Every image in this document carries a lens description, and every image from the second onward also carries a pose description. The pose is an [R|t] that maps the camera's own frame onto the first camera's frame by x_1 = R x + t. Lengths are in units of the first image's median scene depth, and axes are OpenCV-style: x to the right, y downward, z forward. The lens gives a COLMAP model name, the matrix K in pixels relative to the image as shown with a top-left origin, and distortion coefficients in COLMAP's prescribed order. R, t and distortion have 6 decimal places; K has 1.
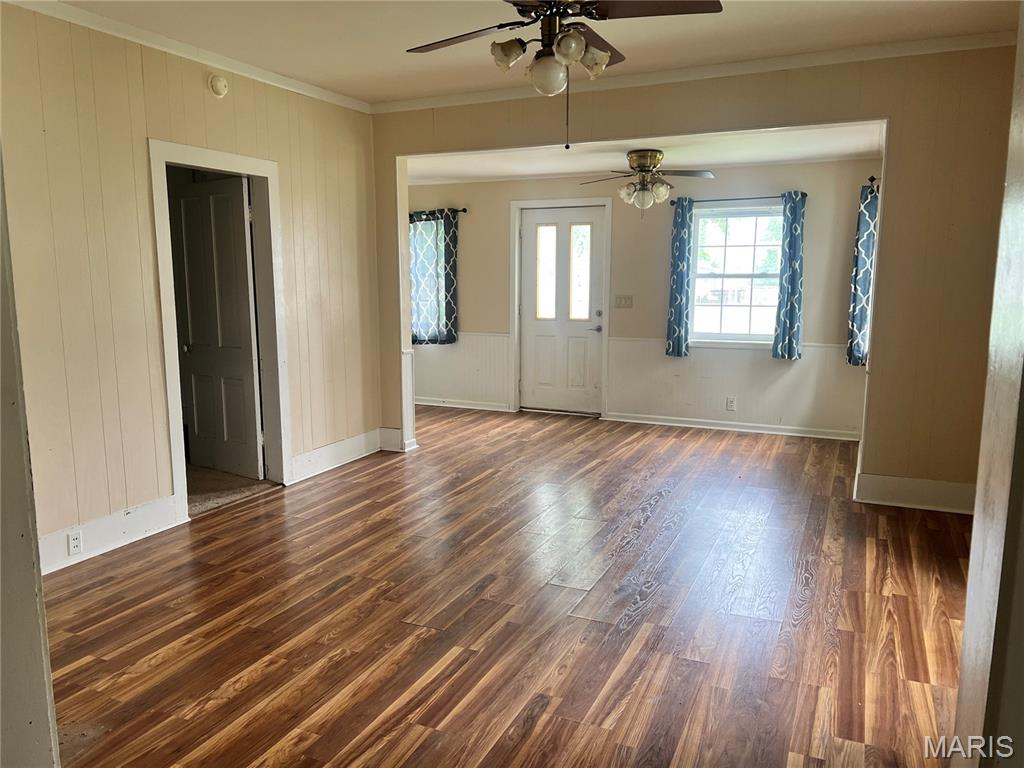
lens RADIAL K [[771.1, 0, 508.1], [0, 771.1, 381.2], [0, 0, 1]] dist [0.081230, -0.100578]
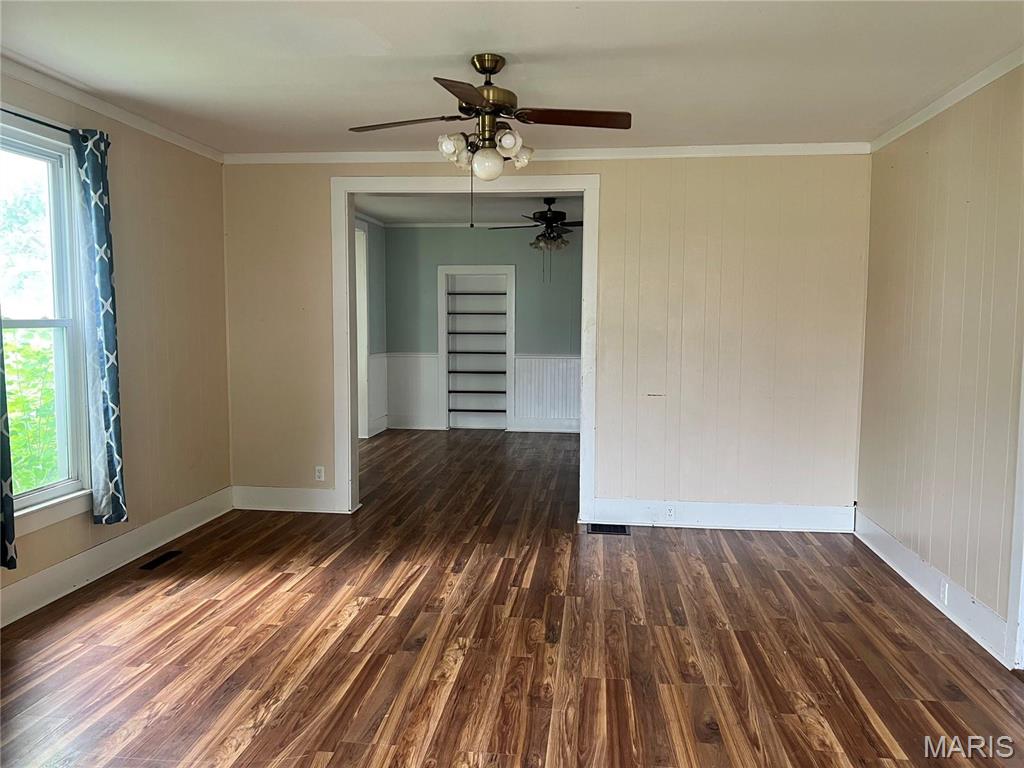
lens RADIAL K [[779.5, 0, 507.6], [0, 779.5, 367.2], [0, 0, 1]] dist [0.018726, 0.000164]
pose [[-0.952358, 0.014353, -0.304643, 0.350915], [-0.048385, 0.979130, 0.197391, -0.296797], [0.301118, 0.202727, -0.931788, 1.963524]]
